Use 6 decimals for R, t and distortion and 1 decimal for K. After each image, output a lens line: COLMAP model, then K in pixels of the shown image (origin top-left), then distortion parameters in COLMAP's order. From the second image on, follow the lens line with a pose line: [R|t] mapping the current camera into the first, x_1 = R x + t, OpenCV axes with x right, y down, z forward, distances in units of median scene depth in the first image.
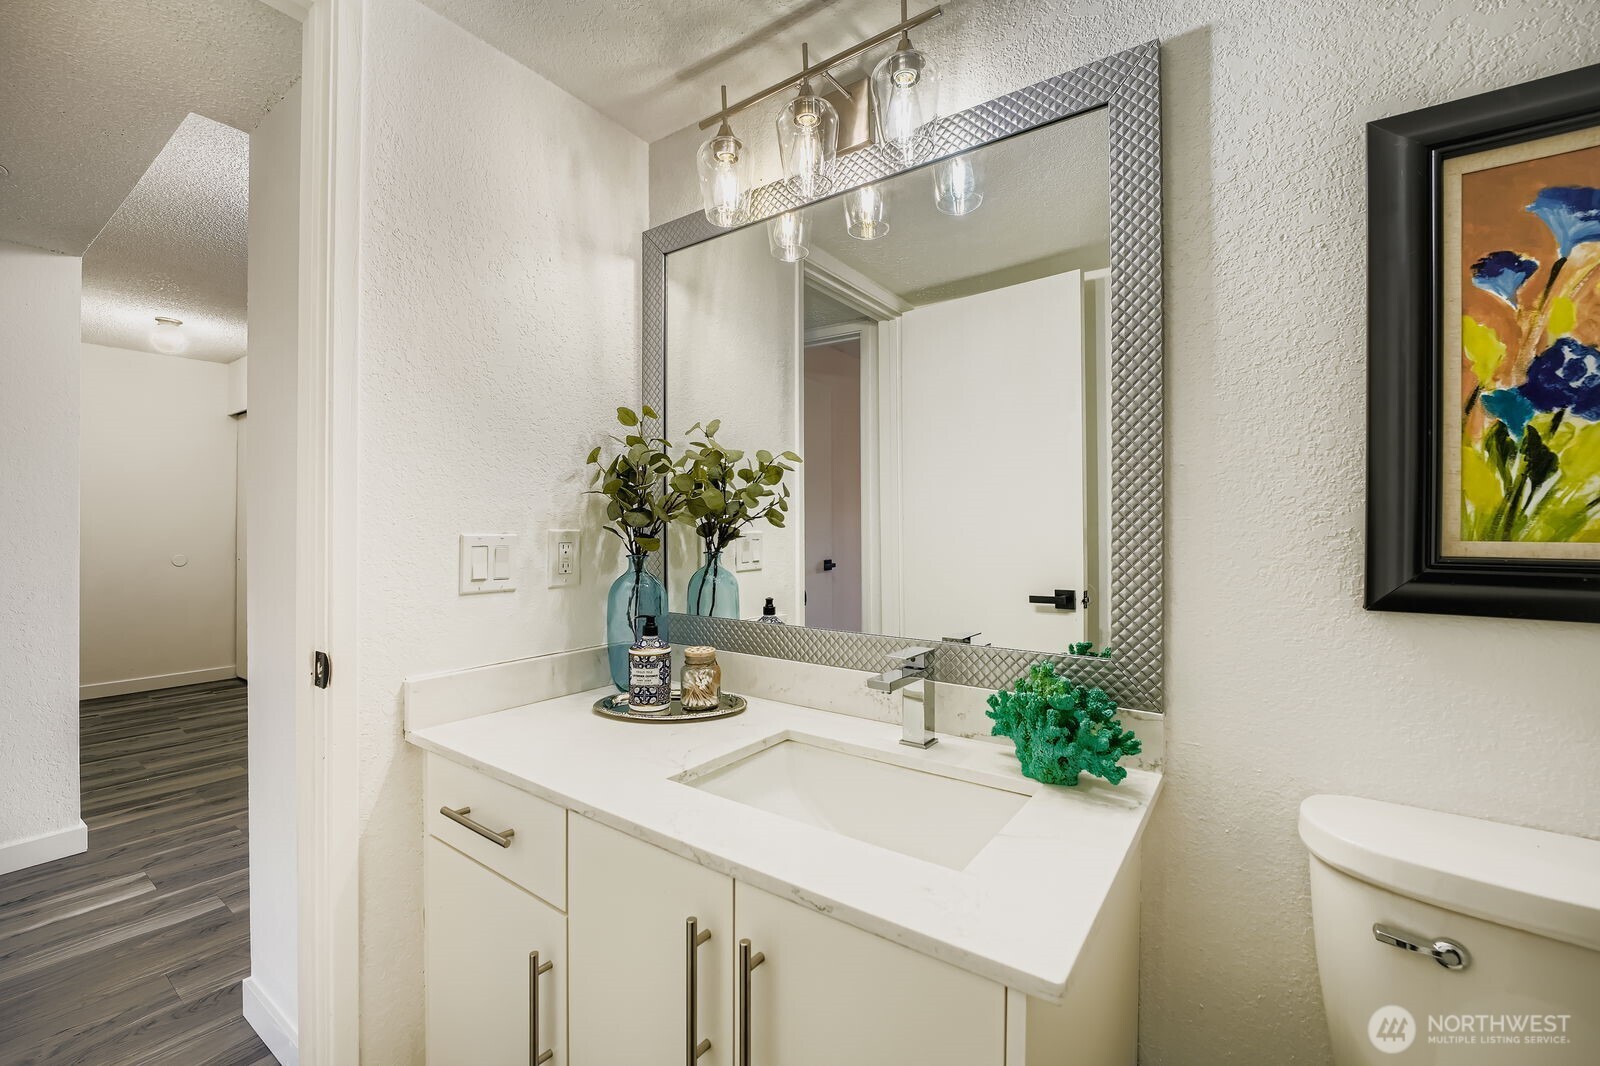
lens RADIAL K [[667.5, 0, 798.7], [0, 667.5, 527.0], [0, 0, 1]] dist [-0.014666, 0.000167]
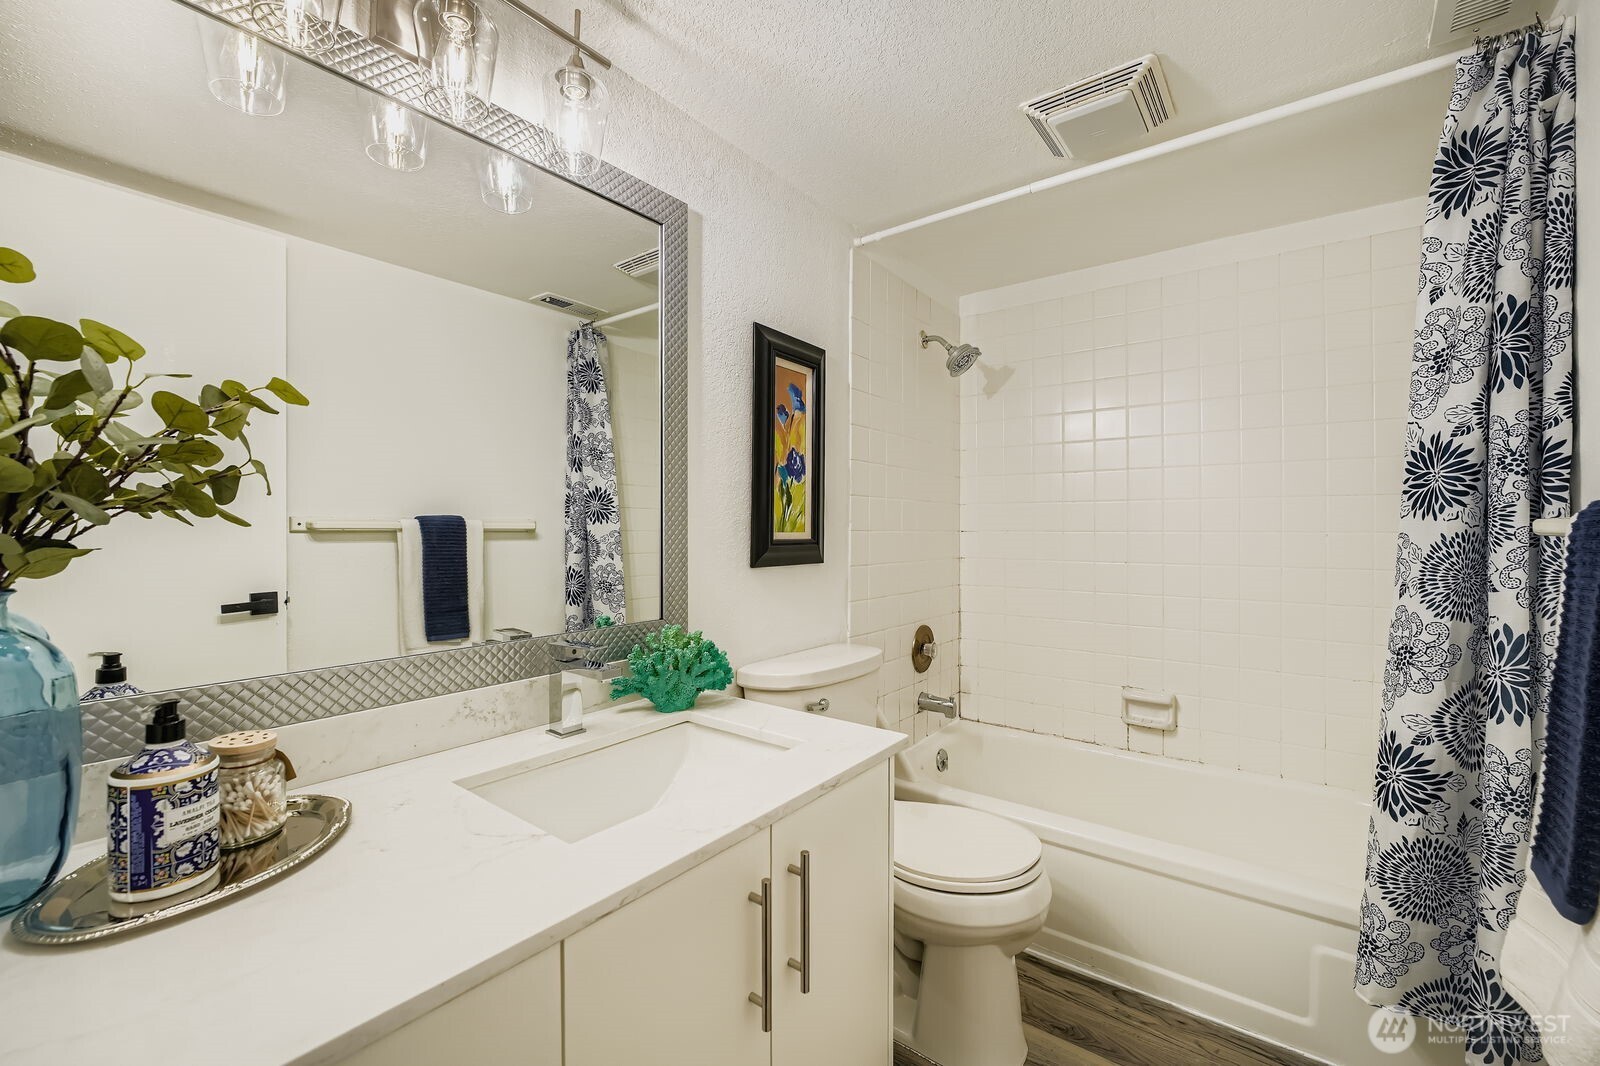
lens RADIAL K [[655.6, 0, 795.5], [0, 655.6, 530.3], [0, 0, 1]] dist [-0.016140, 0.000116]
pose [[0.034041, -0.010244, 0.999368, -1.062181], [-0.002842, 0.999942, 0.010347, -0.007271], [-0.999416, -0.003193, 0.034009, 0.776295]]
